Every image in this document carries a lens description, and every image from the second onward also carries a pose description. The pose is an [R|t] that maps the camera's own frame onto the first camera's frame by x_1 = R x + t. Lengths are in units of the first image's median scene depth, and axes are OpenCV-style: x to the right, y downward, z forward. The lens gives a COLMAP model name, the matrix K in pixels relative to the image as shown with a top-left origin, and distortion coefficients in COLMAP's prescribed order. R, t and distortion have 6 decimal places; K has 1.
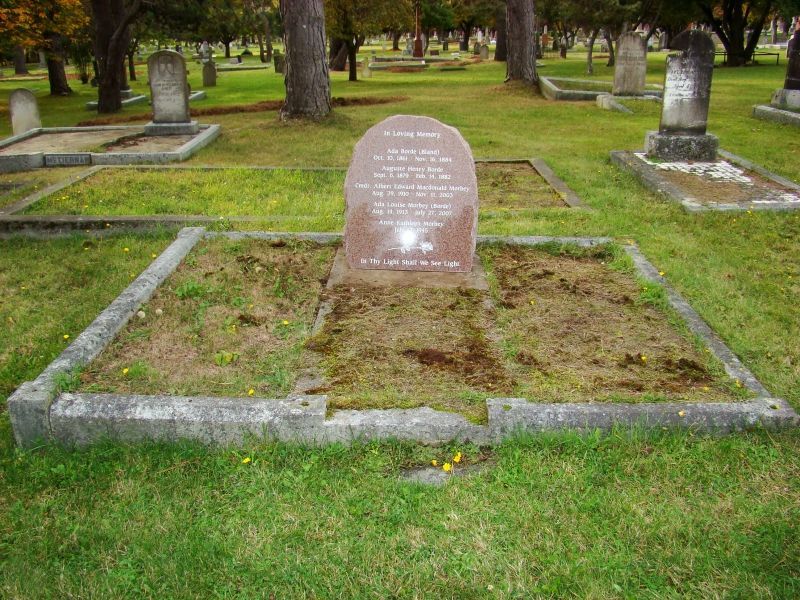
lens RADIAL K [[768.6, 0, 400.0], [0, 768.6, 300.0], [0, 0, 1]] dist [-0.056399, 0.003645]
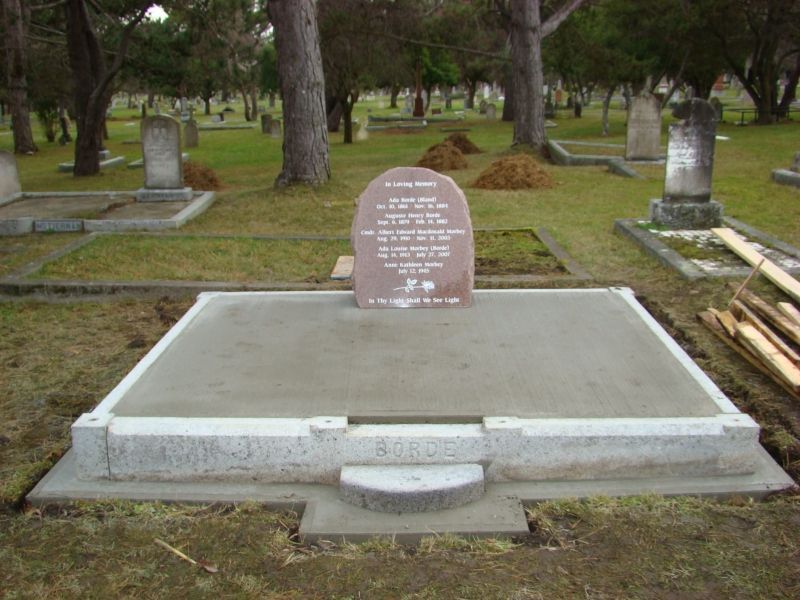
lens RADIAL K [[638.4, 0, 400.0], [0, 638.4, 300.0], [0, 0, 1]] dist [0.053559, -0.003565]
pose [[0.999878, 0.002465, -0.015431, 0.012406], [-0.003563, 0.997430, -0.071557, -0.039001], [0.015215, 0.071603, 0.997317, 0.223504]]
